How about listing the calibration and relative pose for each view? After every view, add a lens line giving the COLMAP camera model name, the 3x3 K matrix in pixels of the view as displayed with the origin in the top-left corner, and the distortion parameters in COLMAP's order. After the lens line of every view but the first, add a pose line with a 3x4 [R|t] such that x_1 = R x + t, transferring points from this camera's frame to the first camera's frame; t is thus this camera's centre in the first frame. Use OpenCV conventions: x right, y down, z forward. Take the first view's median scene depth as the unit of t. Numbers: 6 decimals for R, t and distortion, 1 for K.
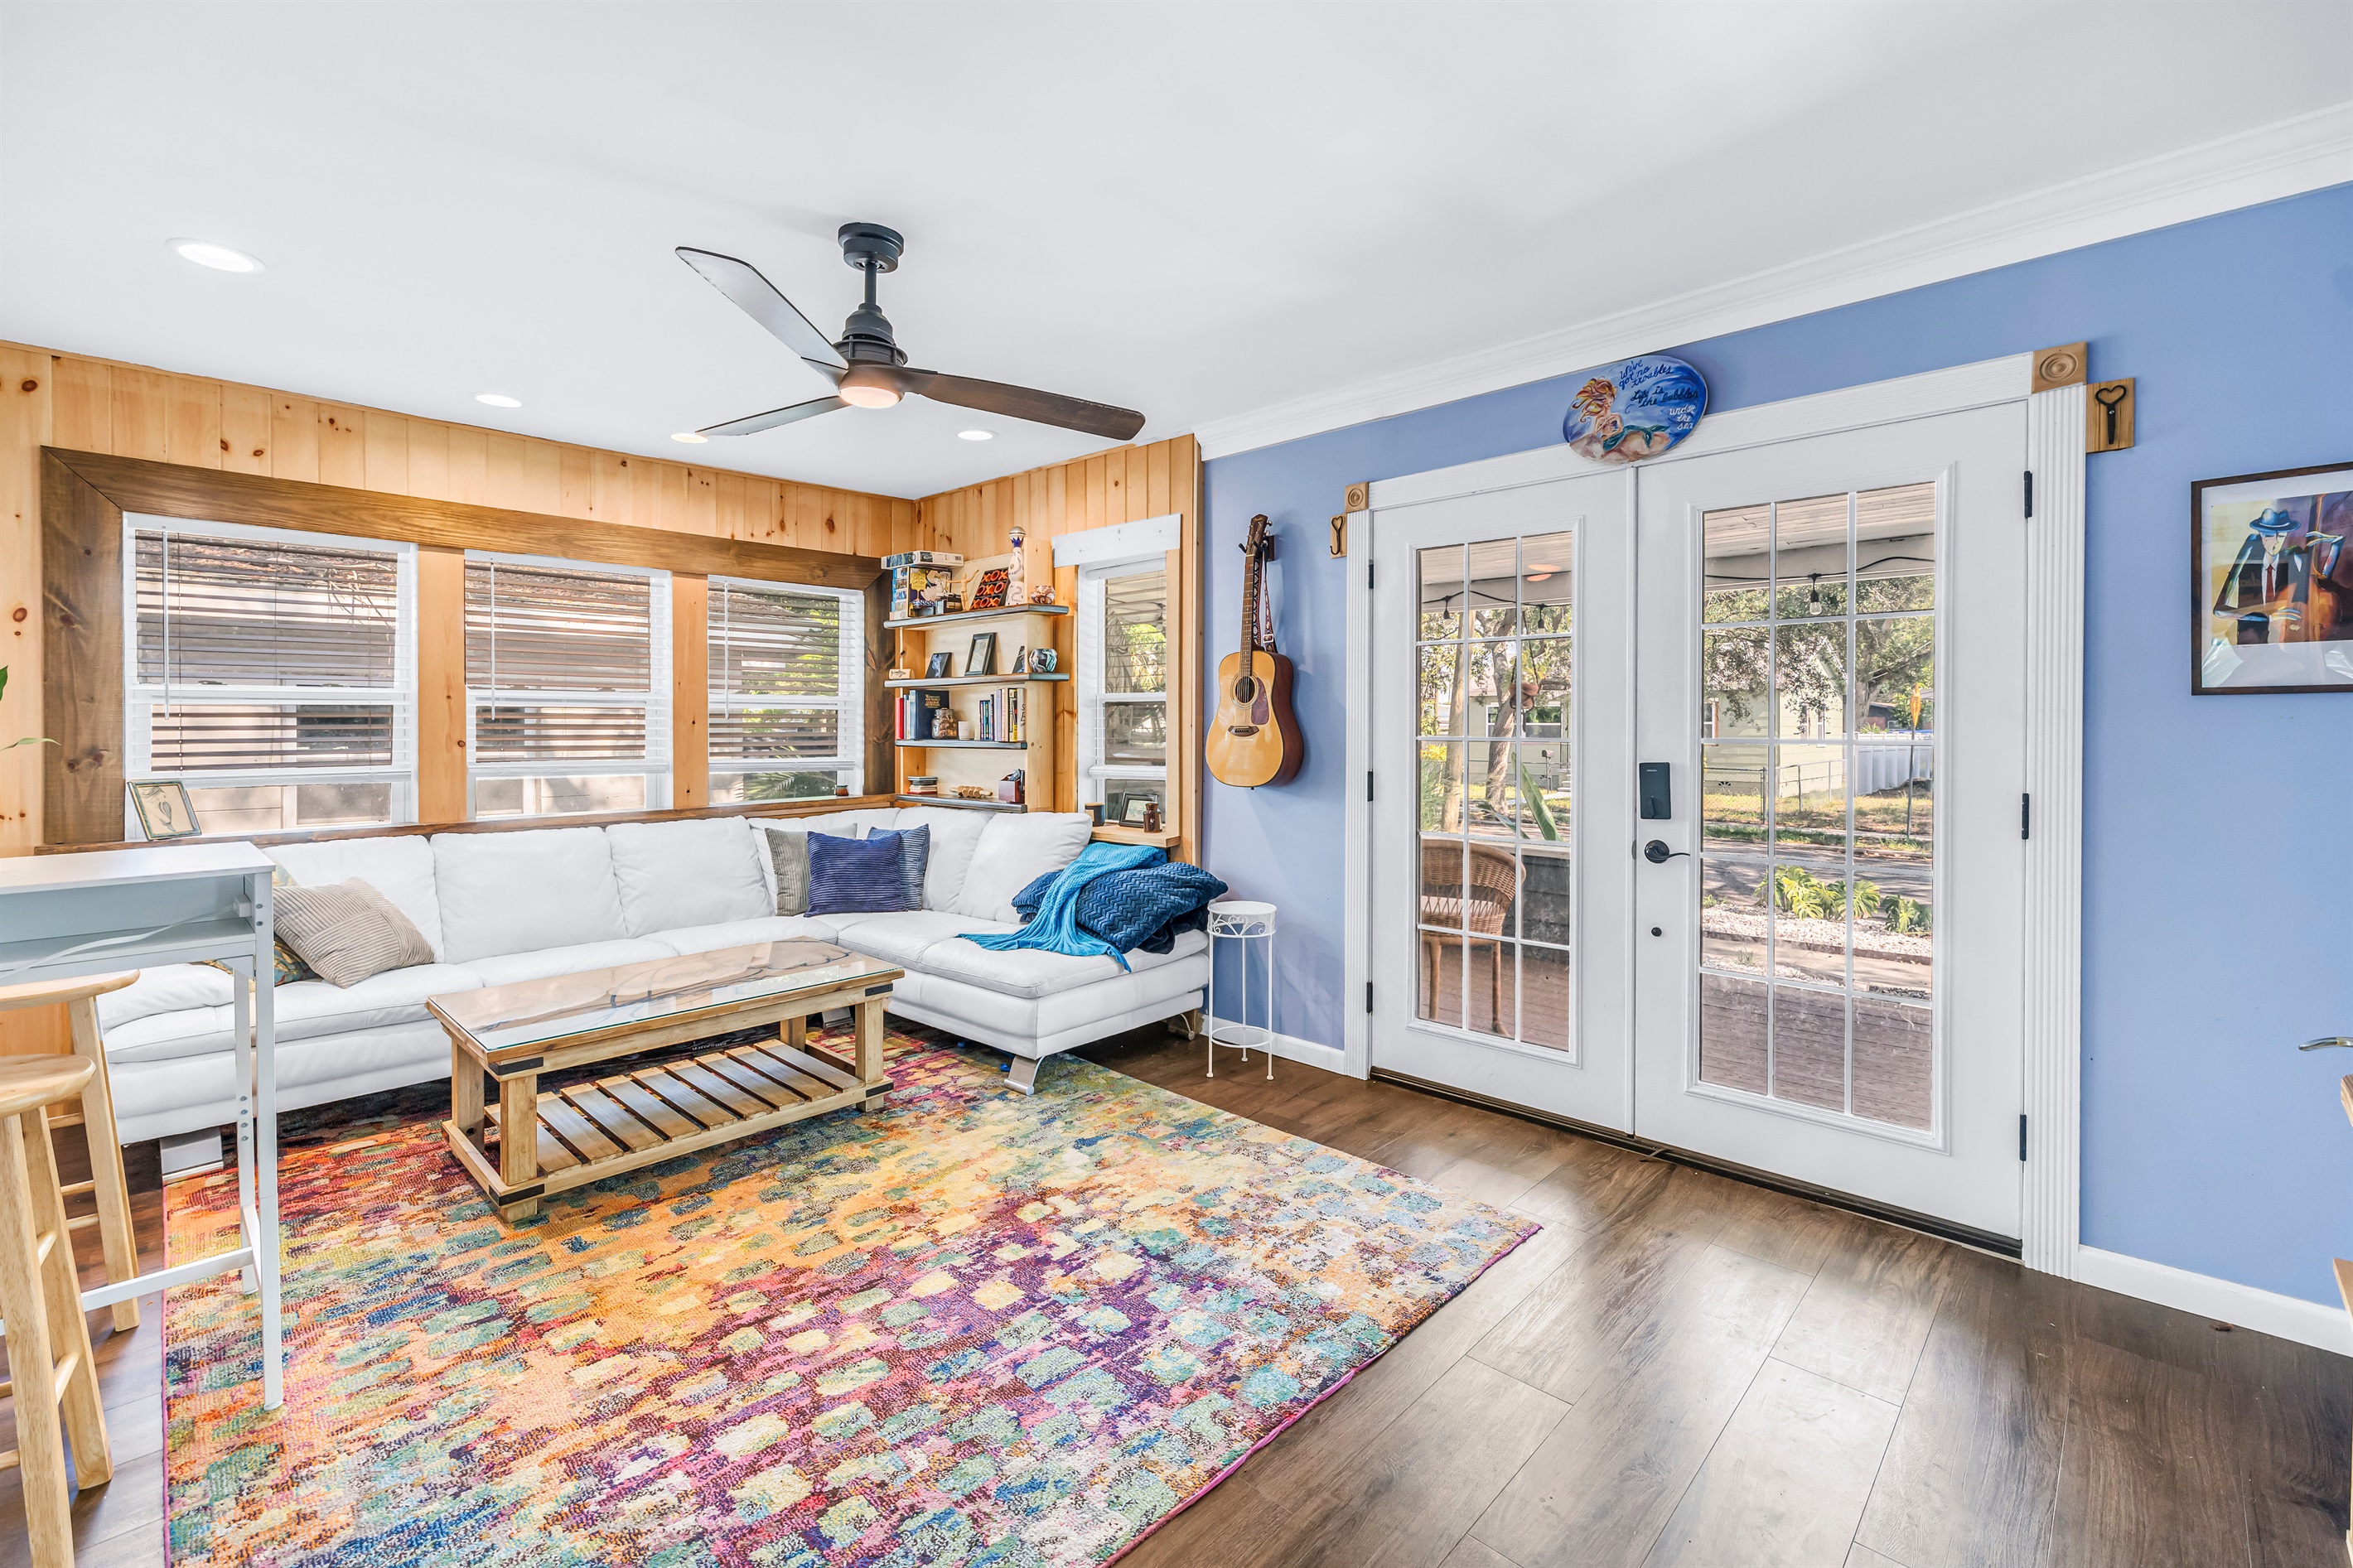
lens RADIAL K [[1040.6, 0, 1165.7], [0, 1040.6, 732.5], [0, 0, 1]] dist [-0.000812, 0.000005]
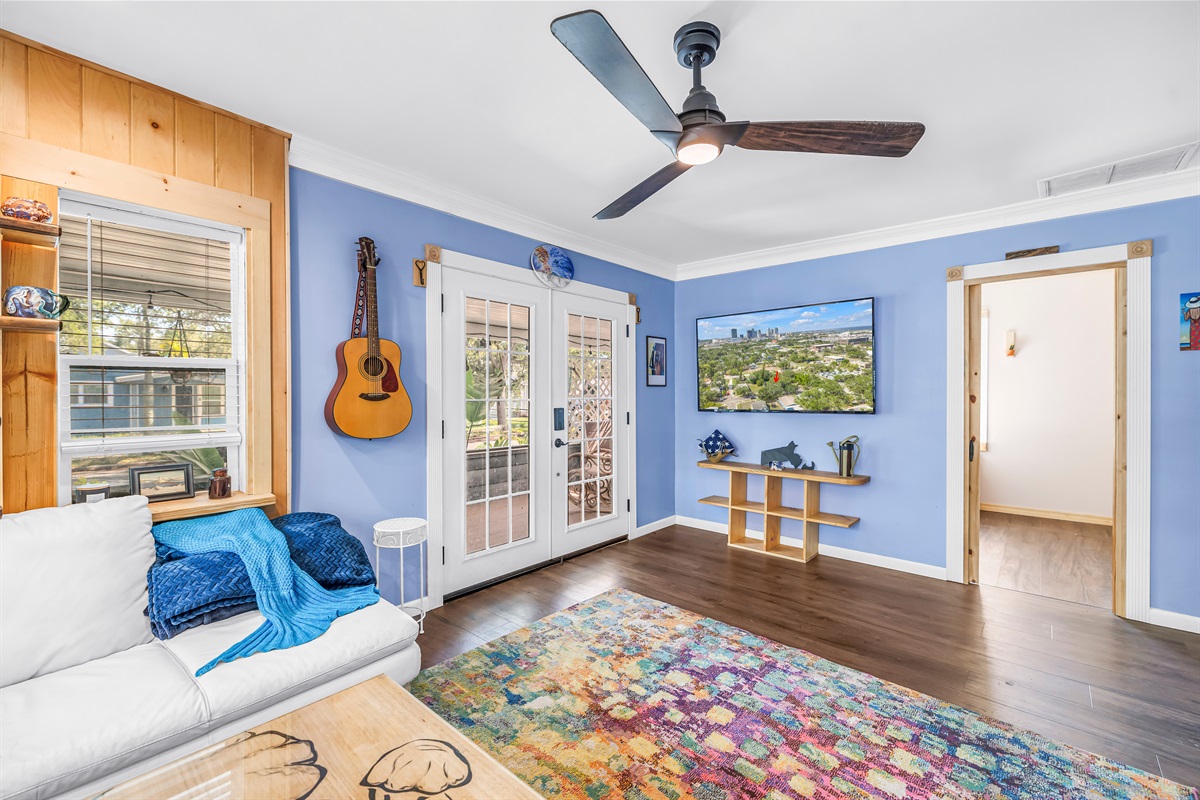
lens RADIAL K [[519.3, 0, 598.9], [0, 519.3, 395.1], [0, 0, 1]] dist [-0.001202, 0.000026]
pose [[-0.067971, -0.004209, 0.997678, -0.964408], [0.004597, 0.999979, 0.004532, -0.009482], [-0.997677, 0.004894, -0.067951, 1.185442]]
